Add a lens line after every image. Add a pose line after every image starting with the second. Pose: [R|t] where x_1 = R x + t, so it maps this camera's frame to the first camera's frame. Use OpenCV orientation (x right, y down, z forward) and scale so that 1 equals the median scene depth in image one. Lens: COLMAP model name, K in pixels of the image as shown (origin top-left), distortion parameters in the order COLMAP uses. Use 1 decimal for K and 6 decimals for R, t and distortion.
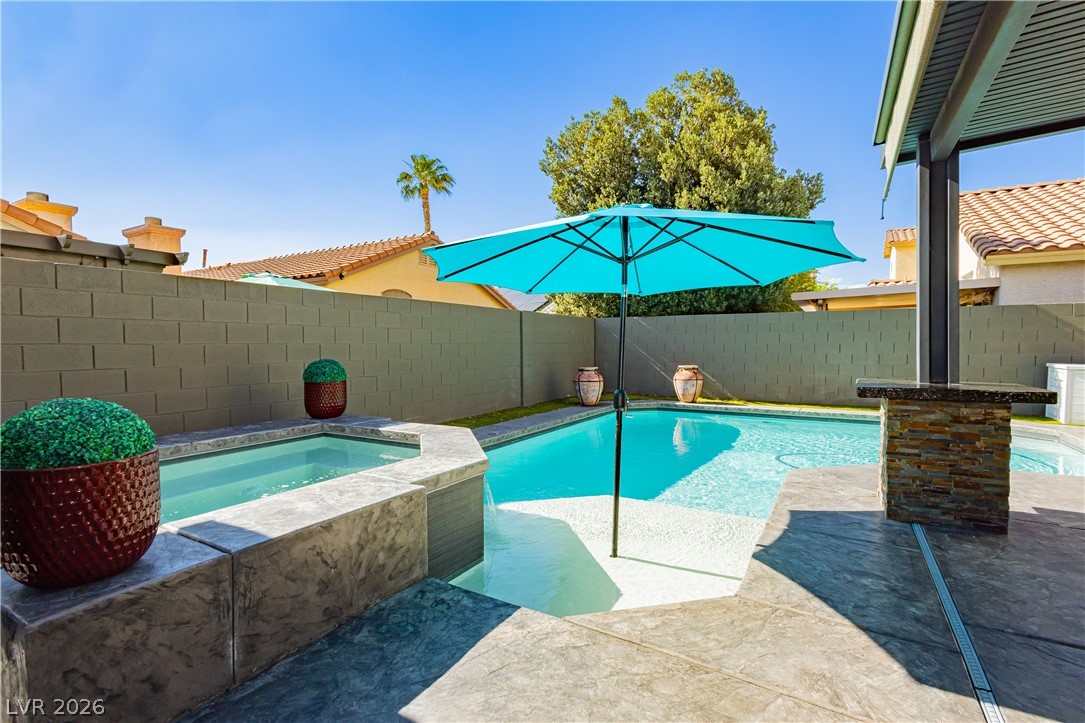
lens RADIAL K [[520.4, 0, 514.9], [0, 520.4, 362.7], [0, 0, 1]] dist [0.006206, -0.000130]
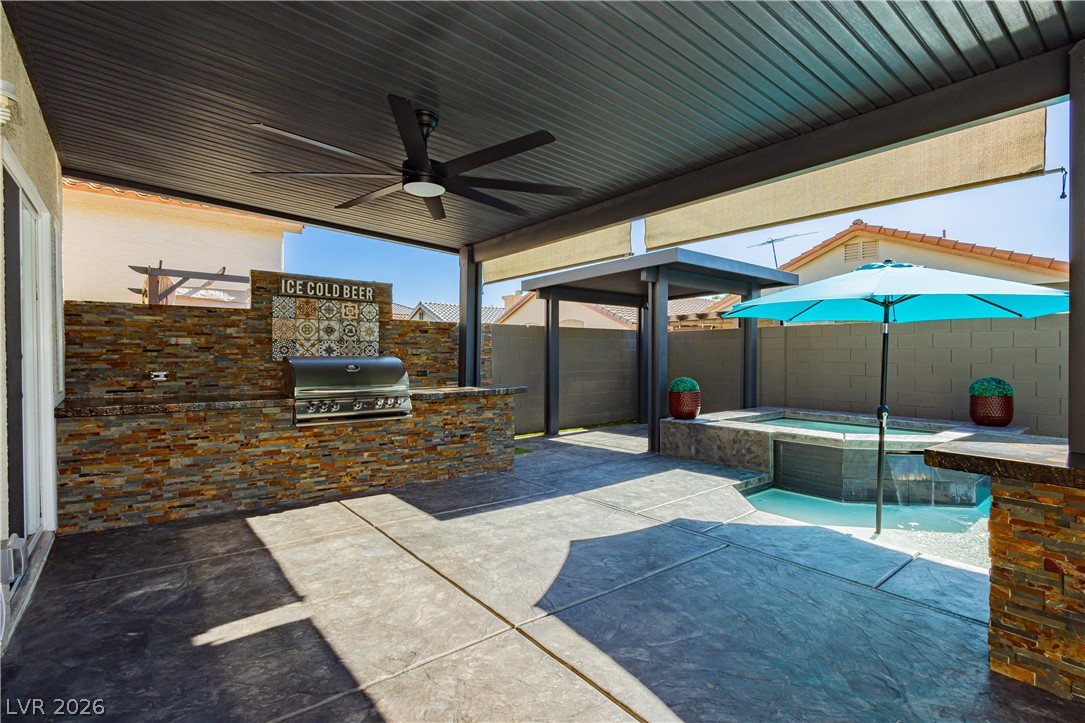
lens RADIAL K [[498.4, 0, 533.3], [0, 498.4, 360.3], [0, 0, 1]] dist [0.002105, 0.000066]
pose [[-0.355629, 0.011201, -0.934560, 1.680249], [-0.029822, 0.999283, 0.023325, -0.063423], [0.934151, 0.036166, -0.355040, 0.639691]]
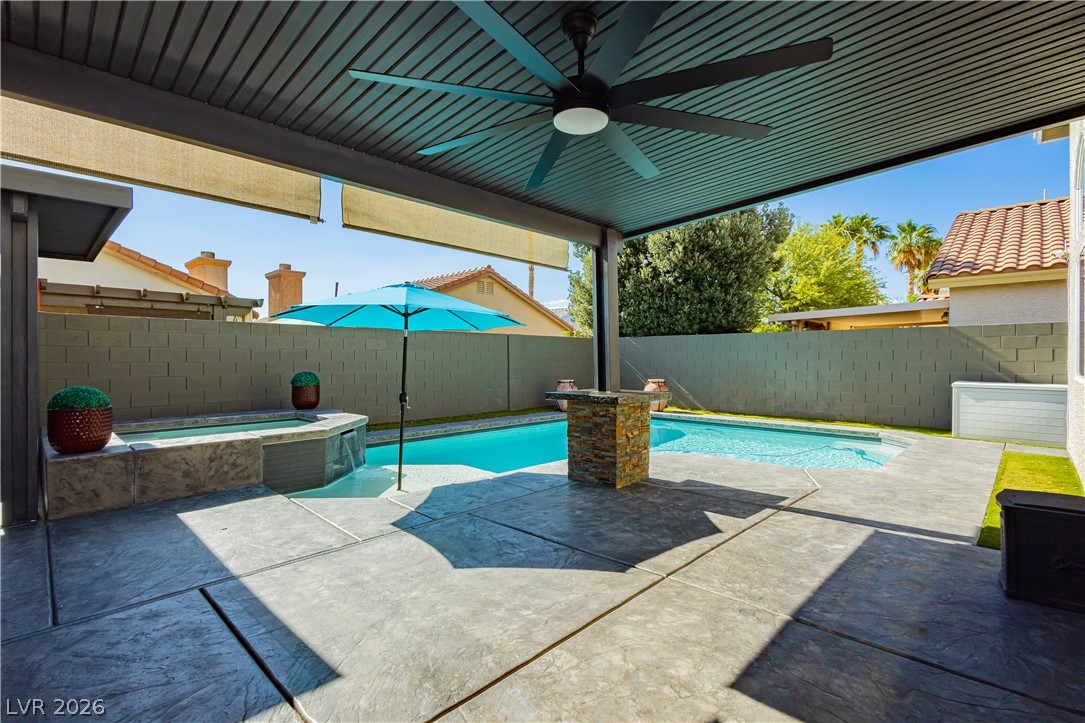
lens RADIAL K [[509.8, 0, 542.5], [0, 509.8, 361.5], [0, 0, 1]] dist [0.003367, -0.000307]
pose [[0.975577, 0.004246, -0.219616, 1.018852], [-0.010261, 0.999603, -0.026252, -0.006230], [0.219417, 0.027865, 0.975233, -0.515029]]
